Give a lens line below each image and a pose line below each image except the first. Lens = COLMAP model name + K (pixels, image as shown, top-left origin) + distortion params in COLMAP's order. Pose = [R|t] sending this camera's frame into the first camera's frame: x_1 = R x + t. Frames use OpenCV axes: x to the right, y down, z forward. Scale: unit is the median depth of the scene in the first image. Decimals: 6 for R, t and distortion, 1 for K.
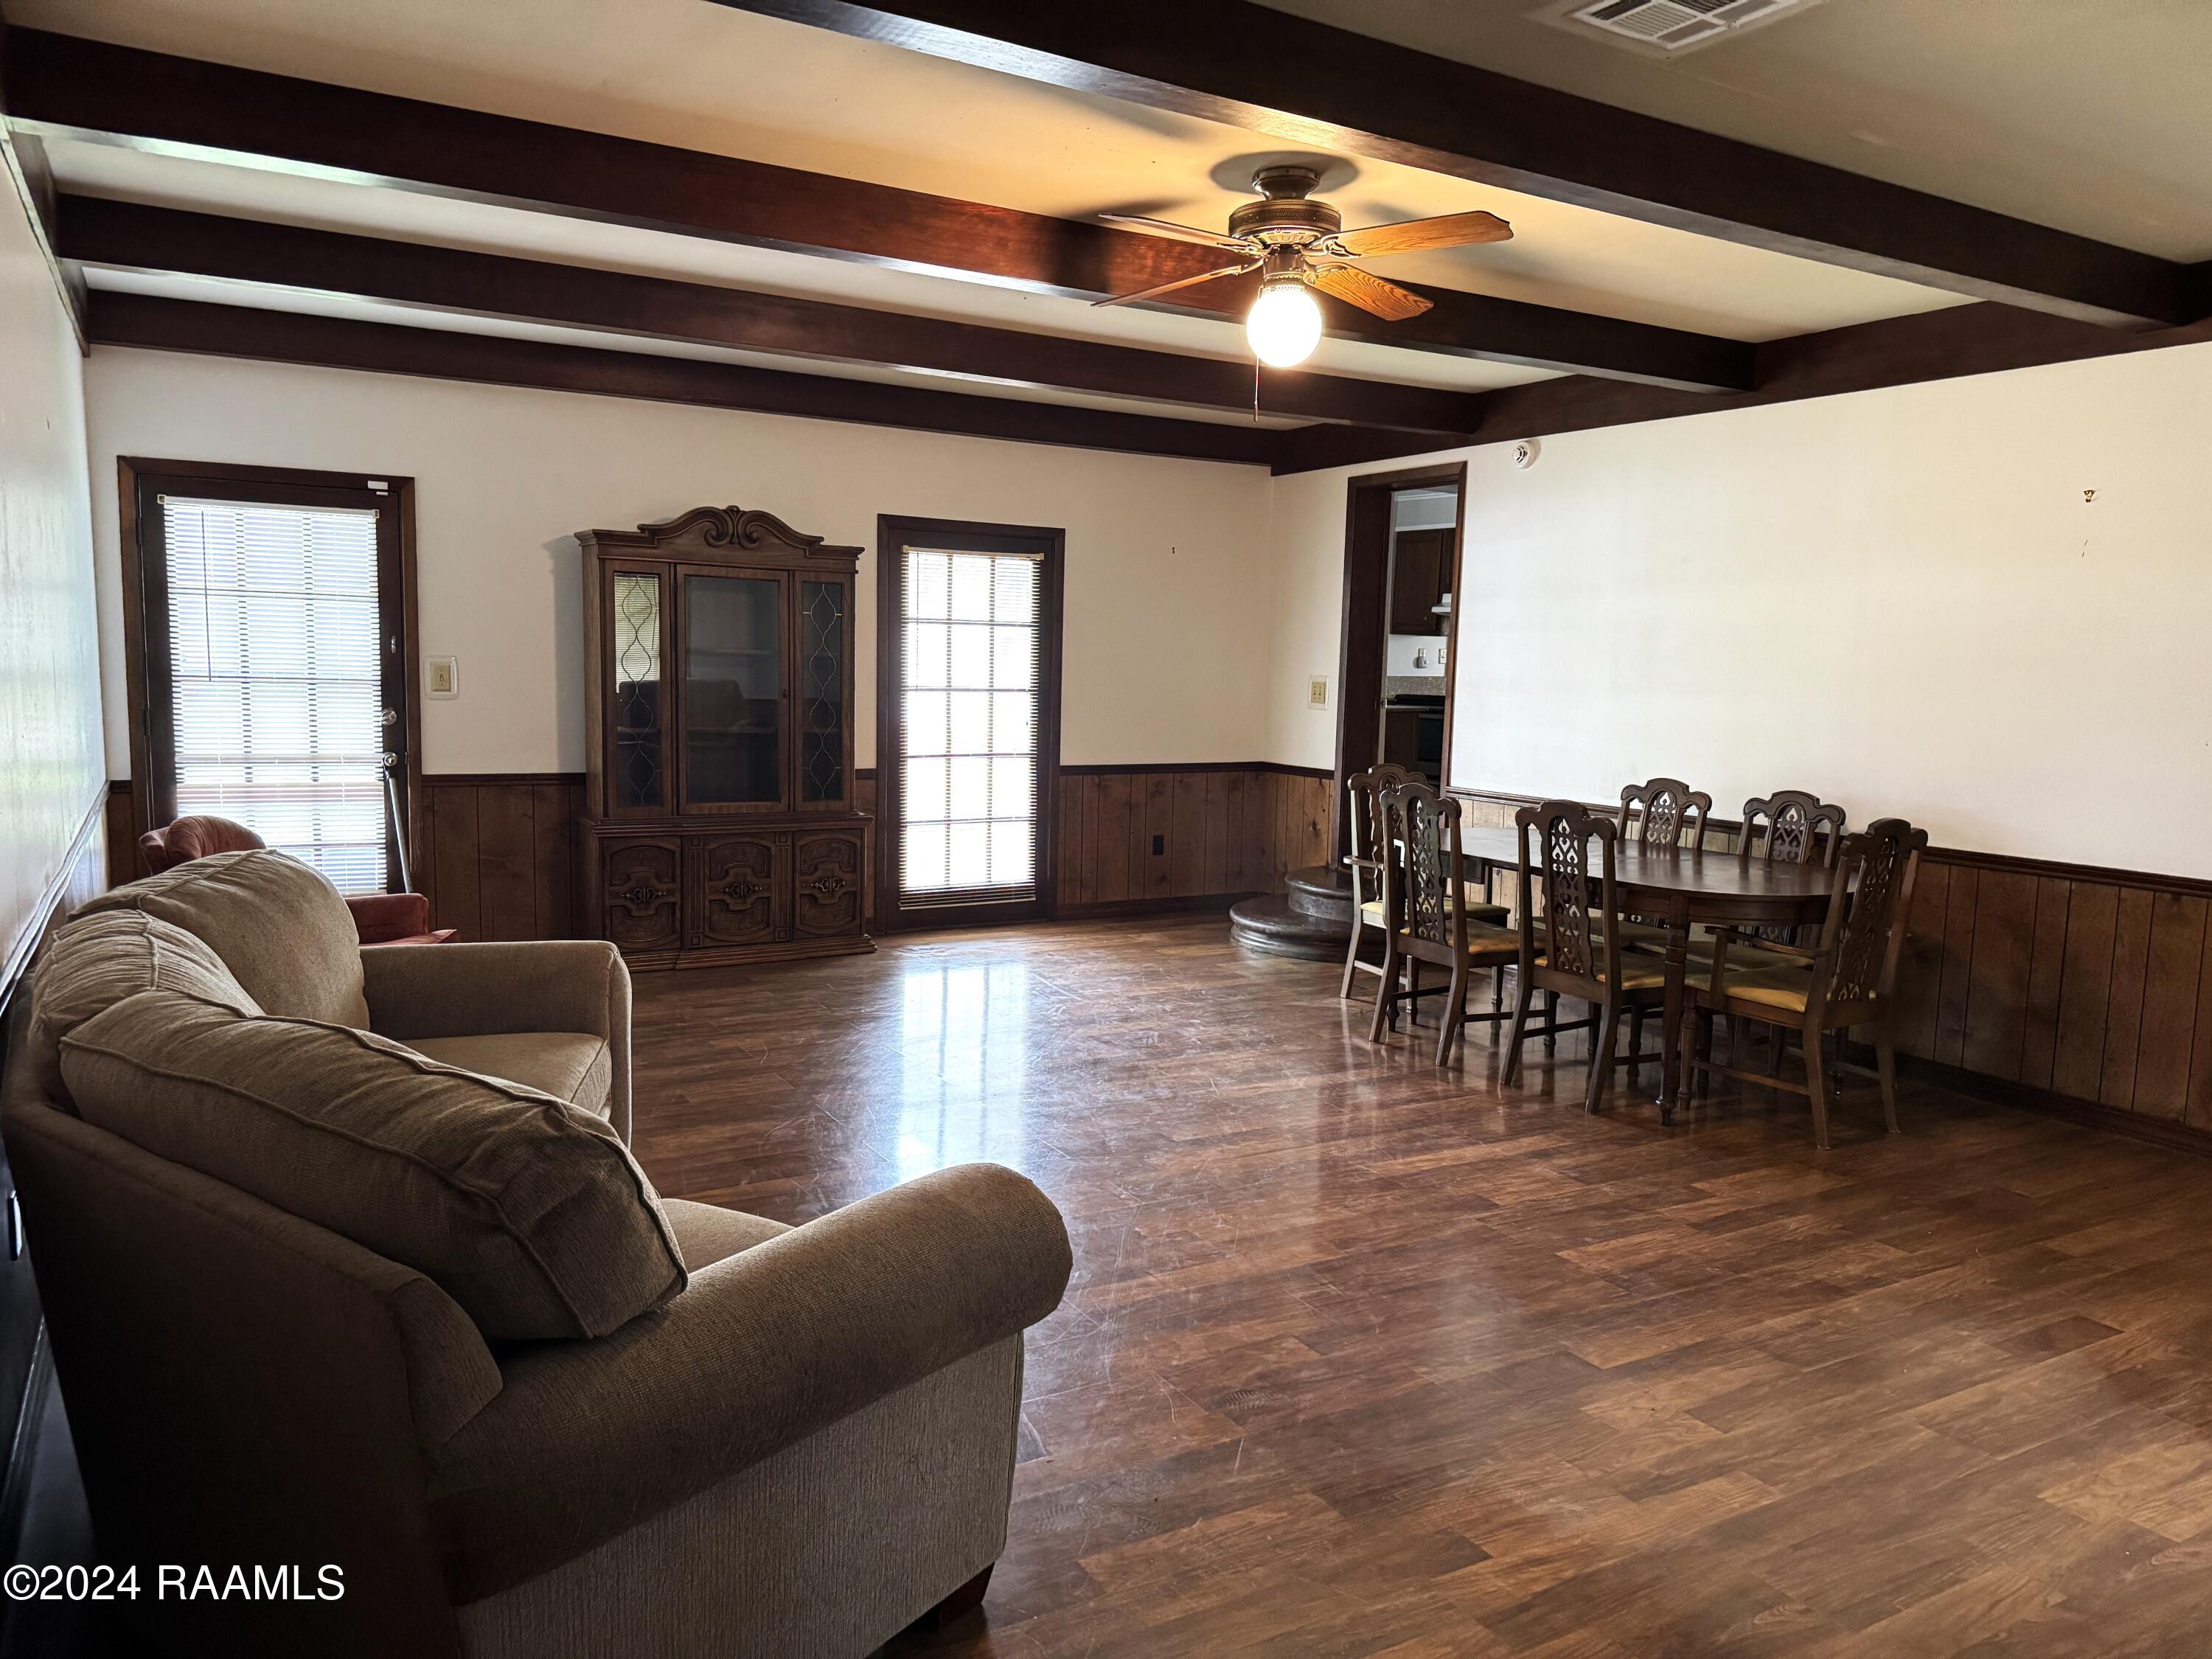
lens RADIAL K [[1554.6, 0, 1106.8], [0, 1554.6, 830.4], [0, 0, 1]] dist [0.064641, -0.086588]
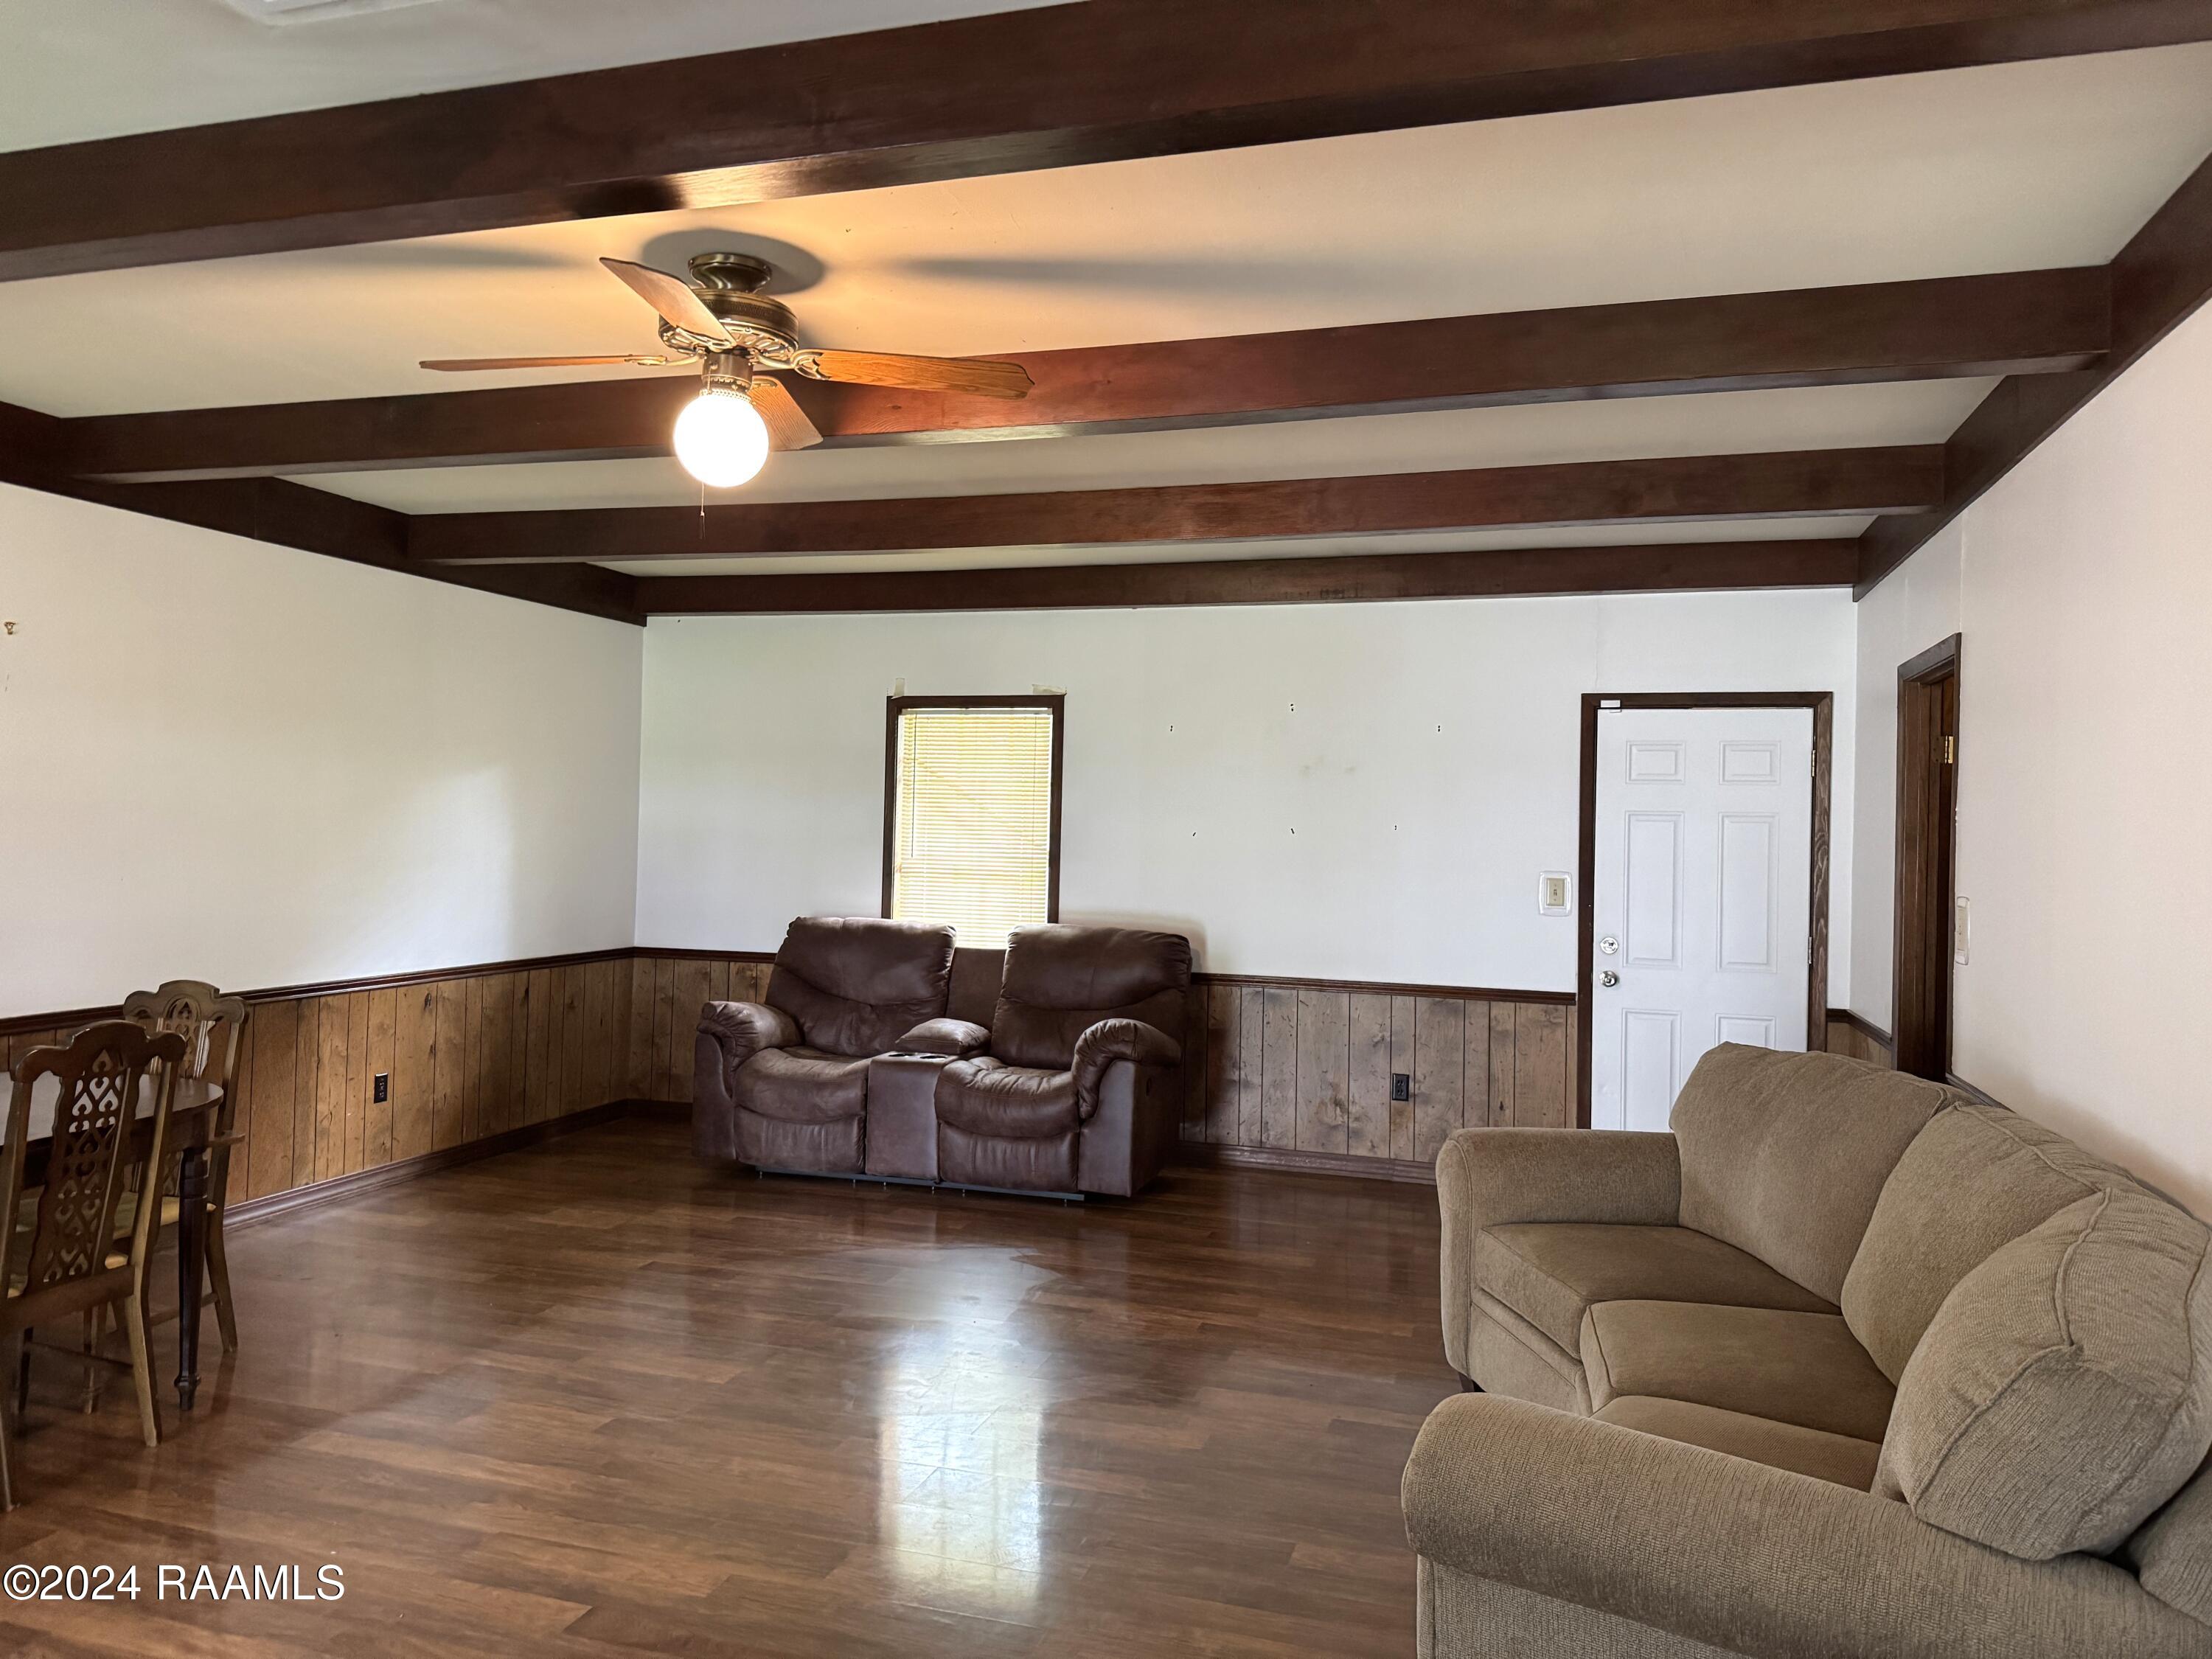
lens RADIAL K [[1554.6, 0, 1104.2], [0, 1554.6, 807.9], [0, 0, 1]] dist [0.064641, -0.086588]
pose [[-0.682799, -0.025581, 0.730159, -0.495383], [0.048251, 0.995626, 0.080003, -0.144152], [-0.729012, 0.089857, -0.678578, 1.126952]]
